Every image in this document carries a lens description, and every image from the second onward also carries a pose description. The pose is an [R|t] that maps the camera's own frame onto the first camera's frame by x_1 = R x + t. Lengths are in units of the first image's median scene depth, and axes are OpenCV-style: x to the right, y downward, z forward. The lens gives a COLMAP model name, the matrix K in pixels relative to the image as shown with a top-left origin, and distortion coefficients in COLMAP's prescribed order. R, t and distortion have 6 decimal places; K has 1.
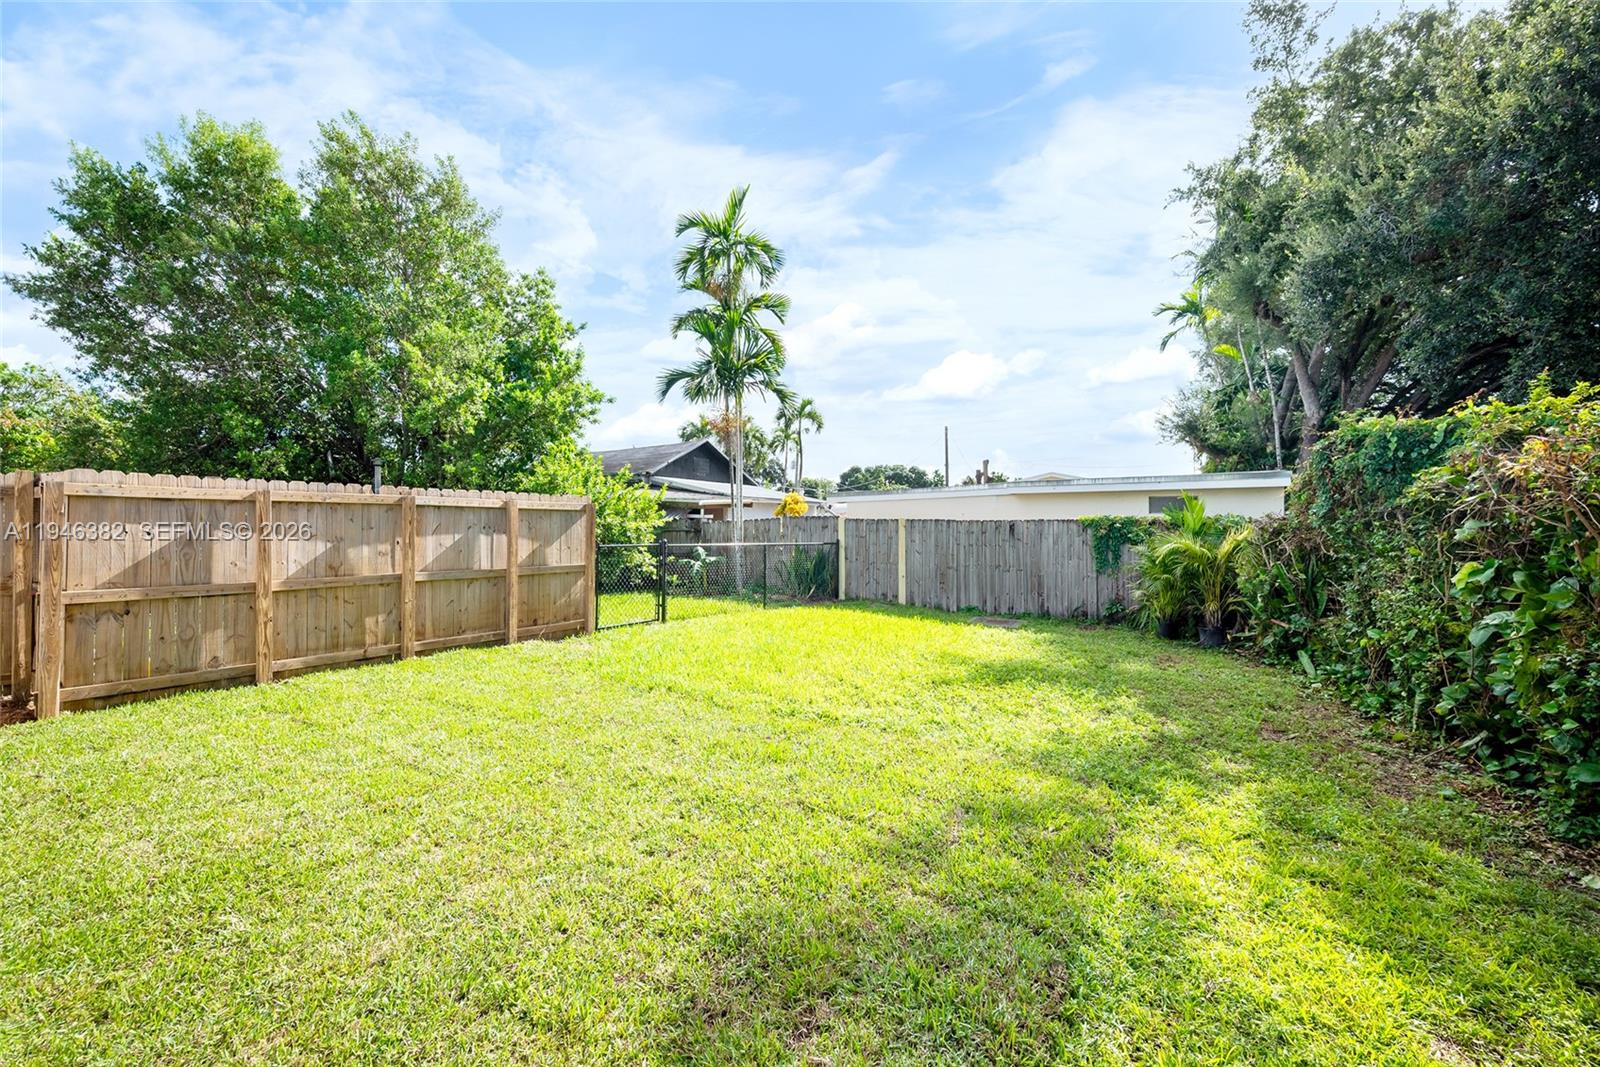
lens RADIAL K [[627.1, 0, 798.2], [0, 627.1, 523.0], [0, 0, 1]] dist [-0.000284, -0.000151]
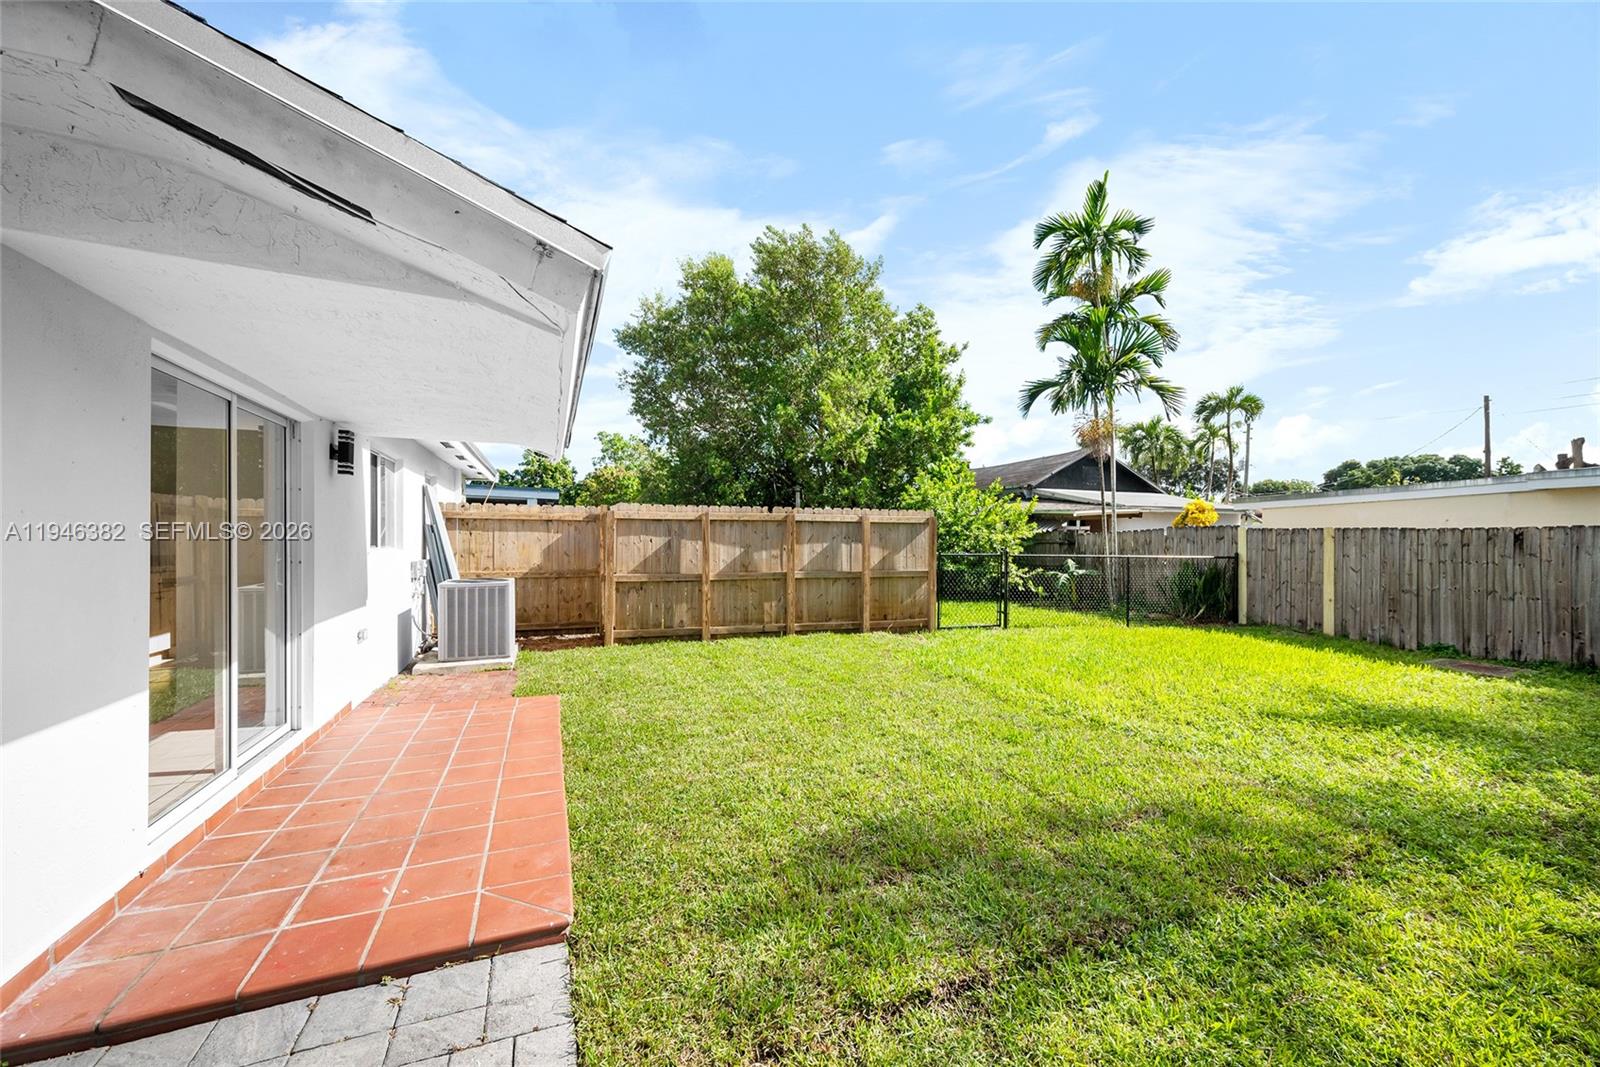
lens RADIAL K [[633.8, 0, 810.9], [0, 633.8, 547.5], [0, 0, 1]] dist [-0.000293, -0.000282]
pose [[0.812735, 0.005578, -0.582607, 0.109724], [0.003808, 0.999882, 0.014885, 0.004597], [0.582621, -0.014316, 0.812618, -0.039972]]
